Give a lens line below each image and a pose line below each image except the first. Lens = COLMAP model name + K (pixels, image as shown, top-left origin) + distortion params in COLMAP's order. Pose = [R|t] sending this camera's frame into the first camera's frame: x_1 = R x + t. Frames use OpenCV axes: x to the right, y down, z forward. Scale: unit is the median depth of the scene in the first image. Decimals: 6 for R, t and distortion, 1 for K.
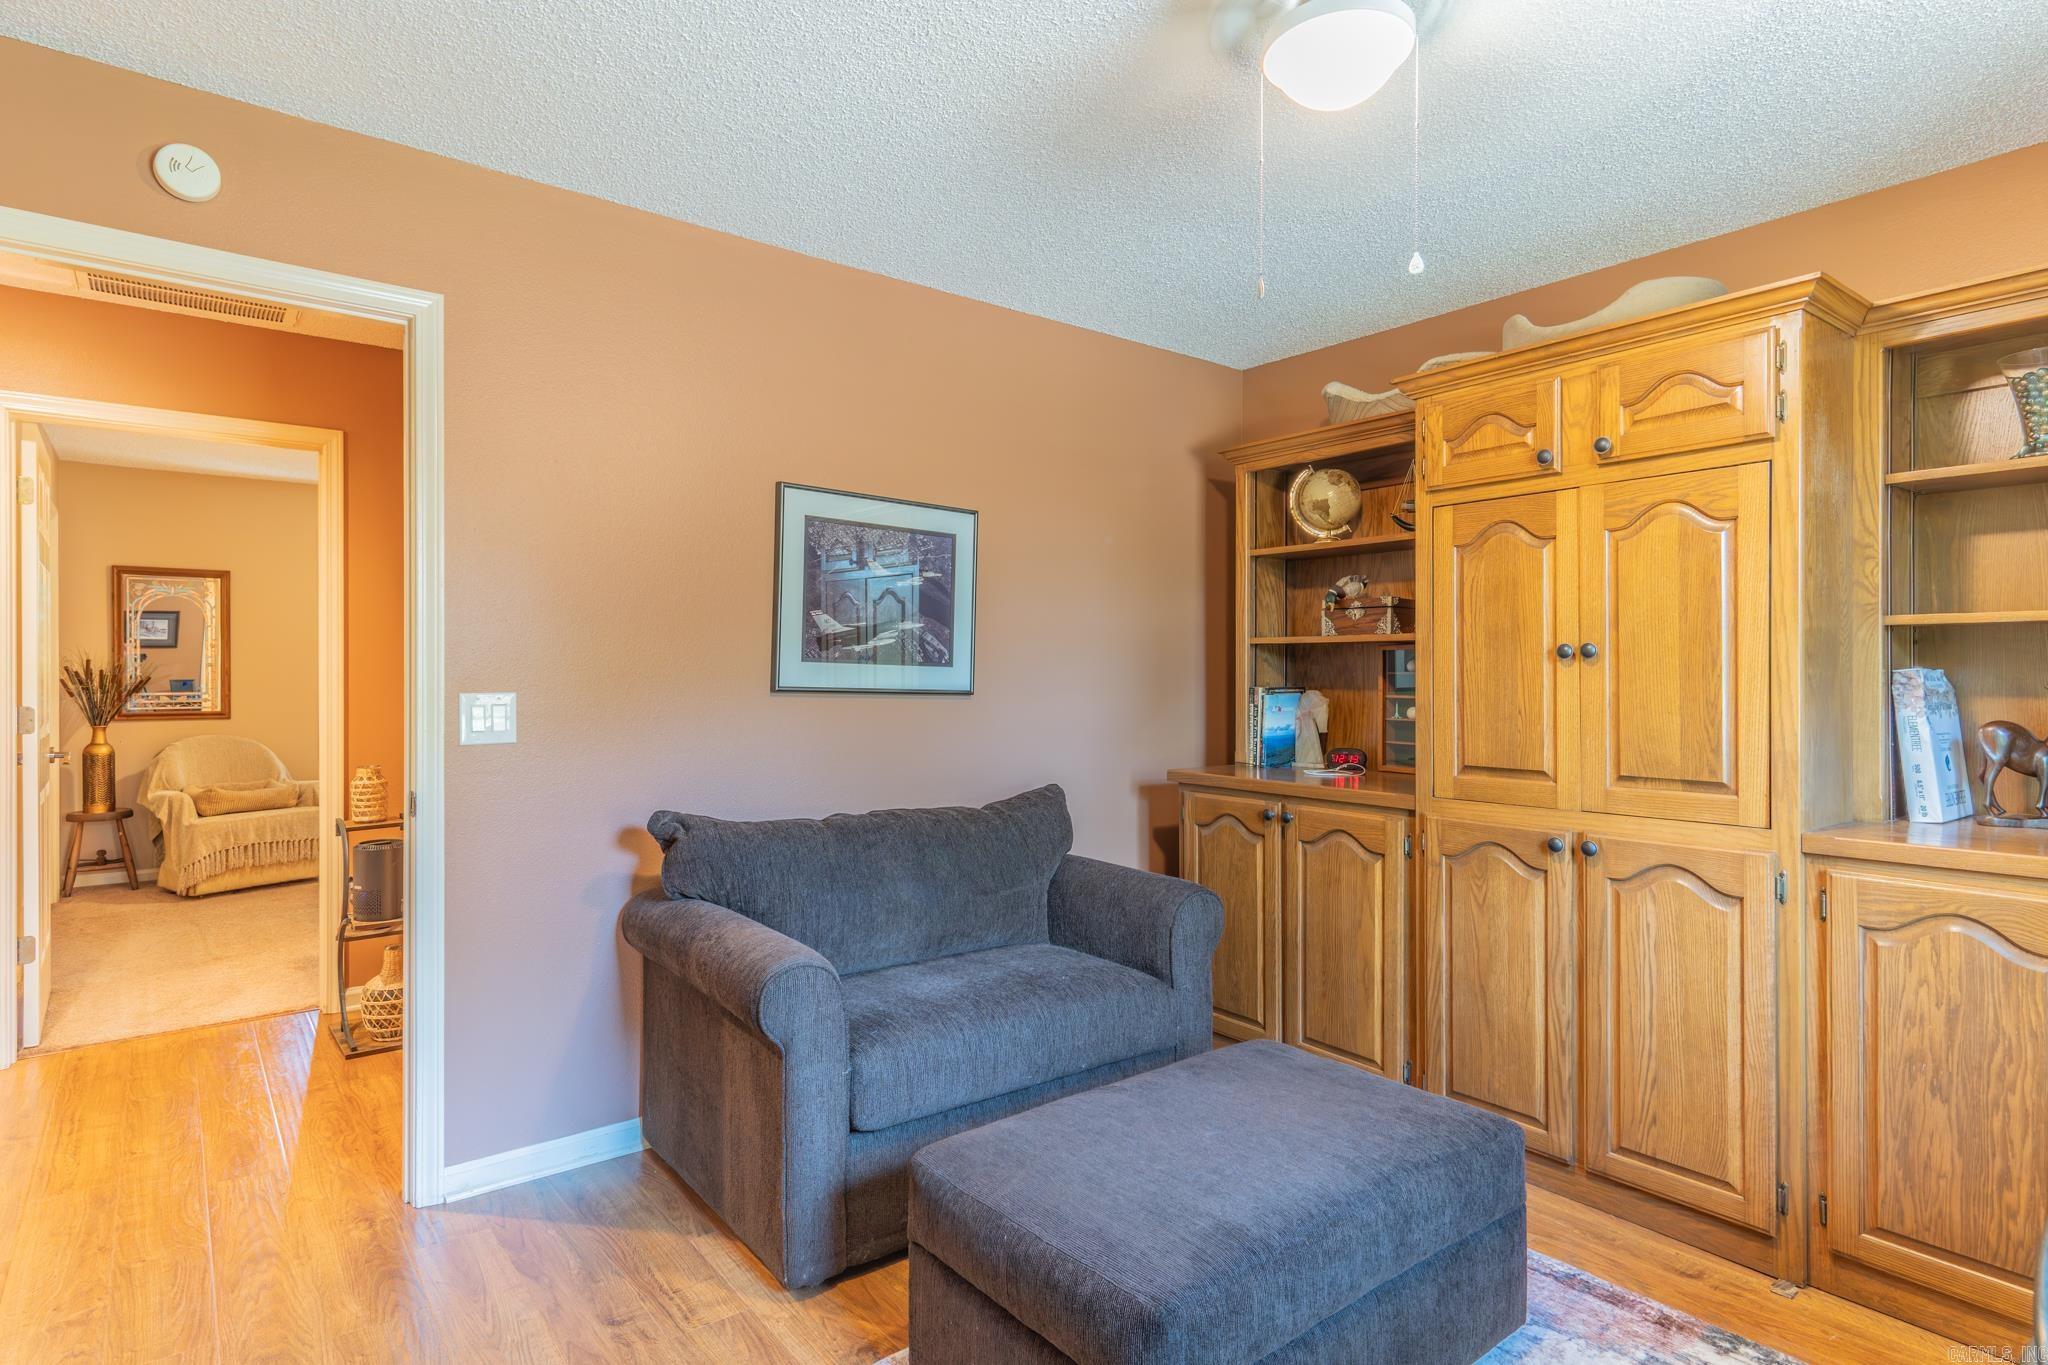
lens RADIAL K [[1089.3, 0, 1022.2], [0, 1089.3, 684.3], [0, 0, 1]] dist [0.010733, 0.000258]
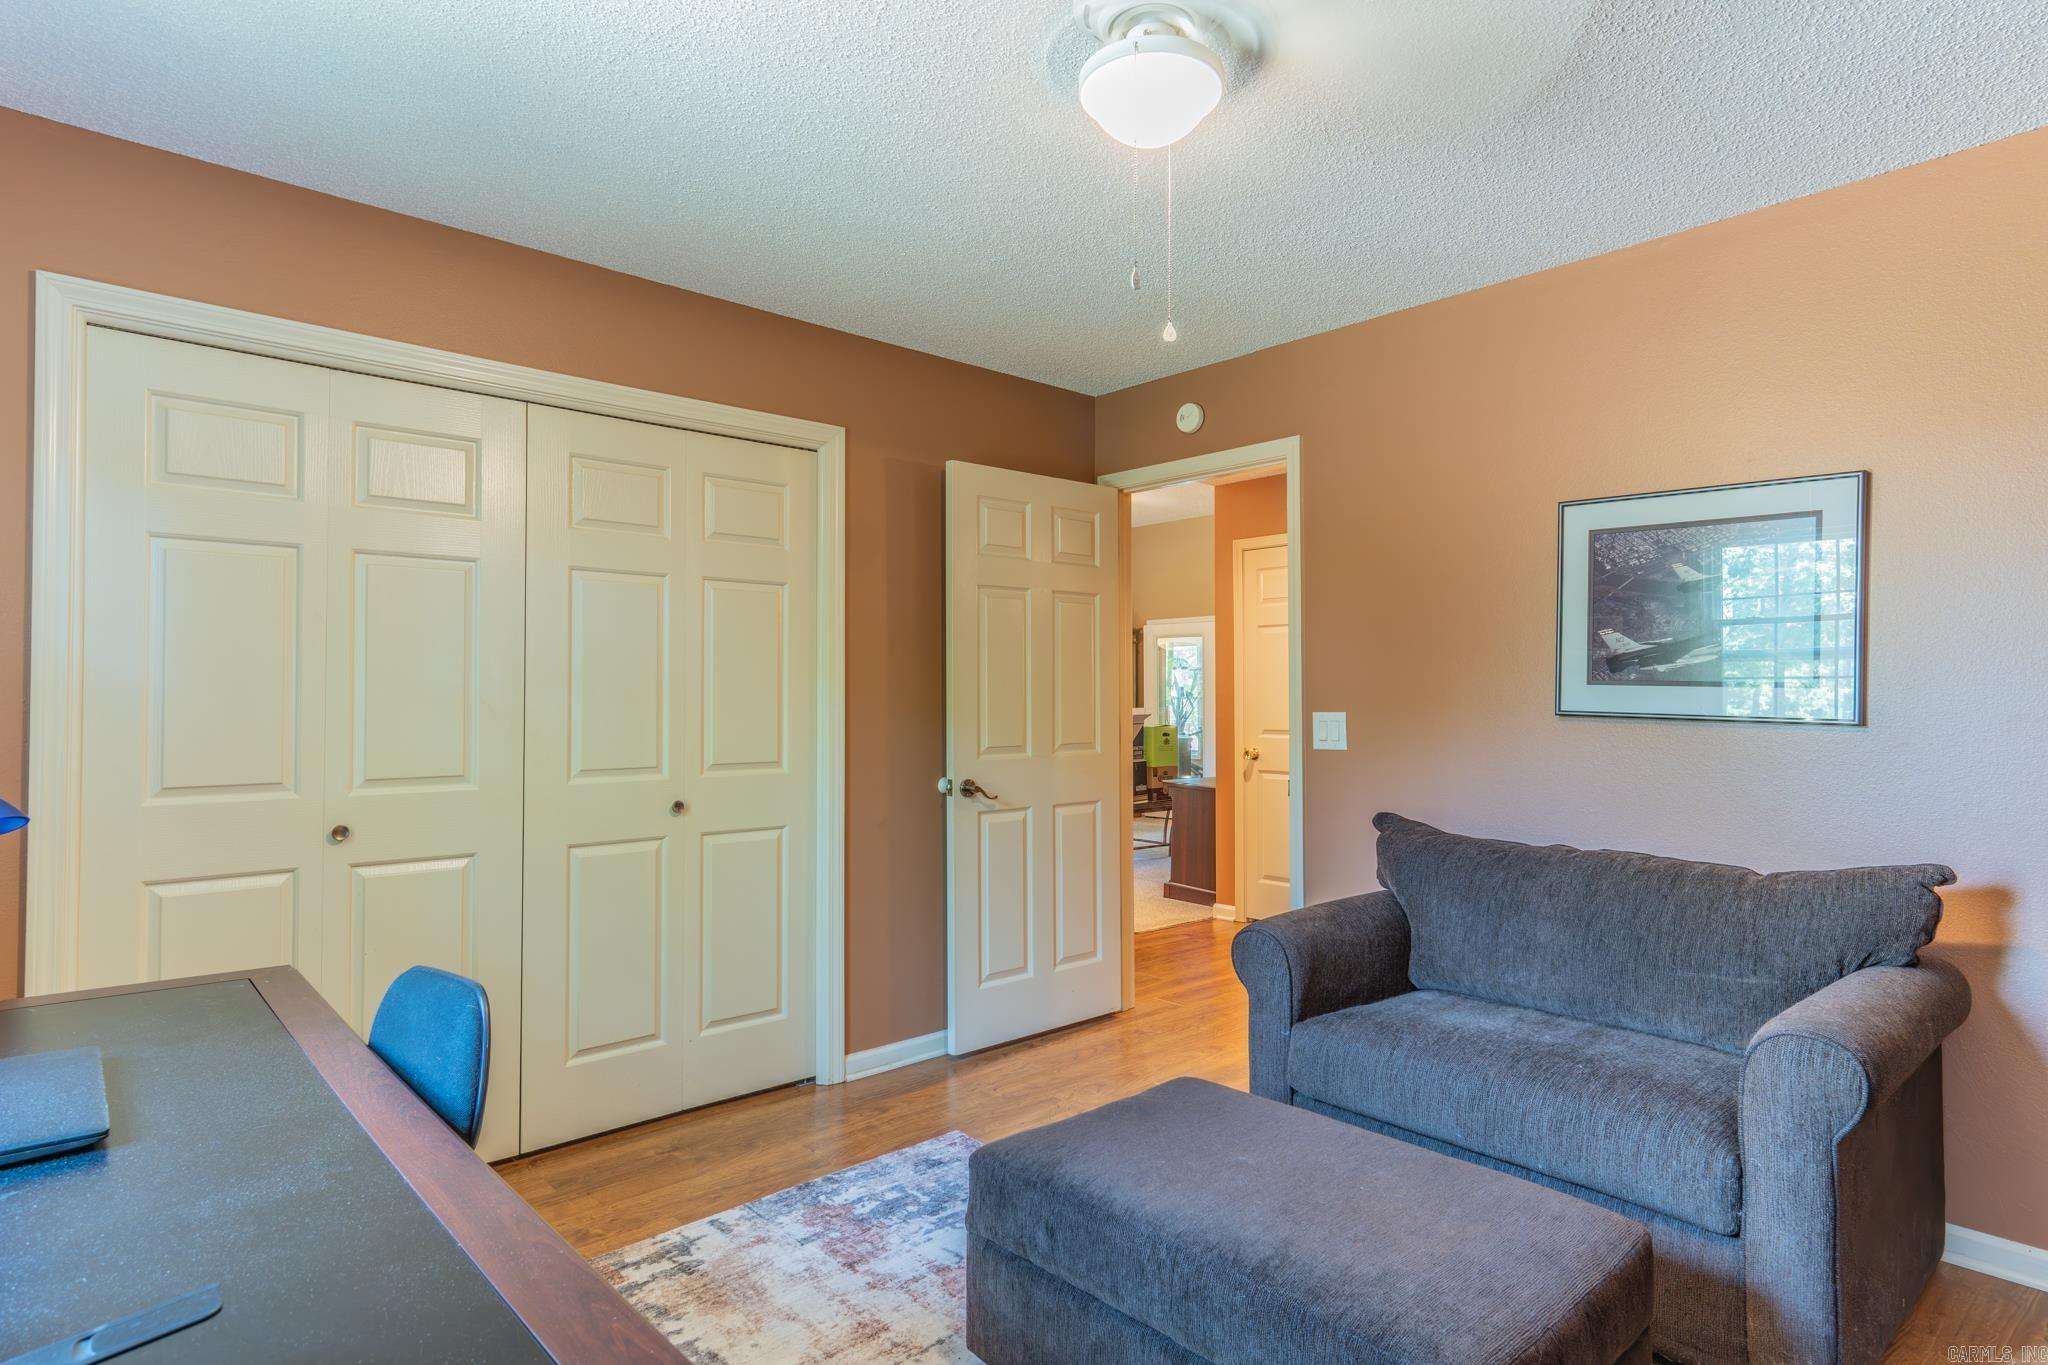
lens RADIAL K [[1089.3, 0, 1019.2], [0, 1089.3, 682.8], [0, 0, 1]] dist [0.010733, 0.000258]
pose [[0.059411, -0.004946, -0.998221, 0.719899], [0.002990, 0.999984, -0.004777, -0.019141], [0.998229, -0.002701, 0.059425, 0.443367]]
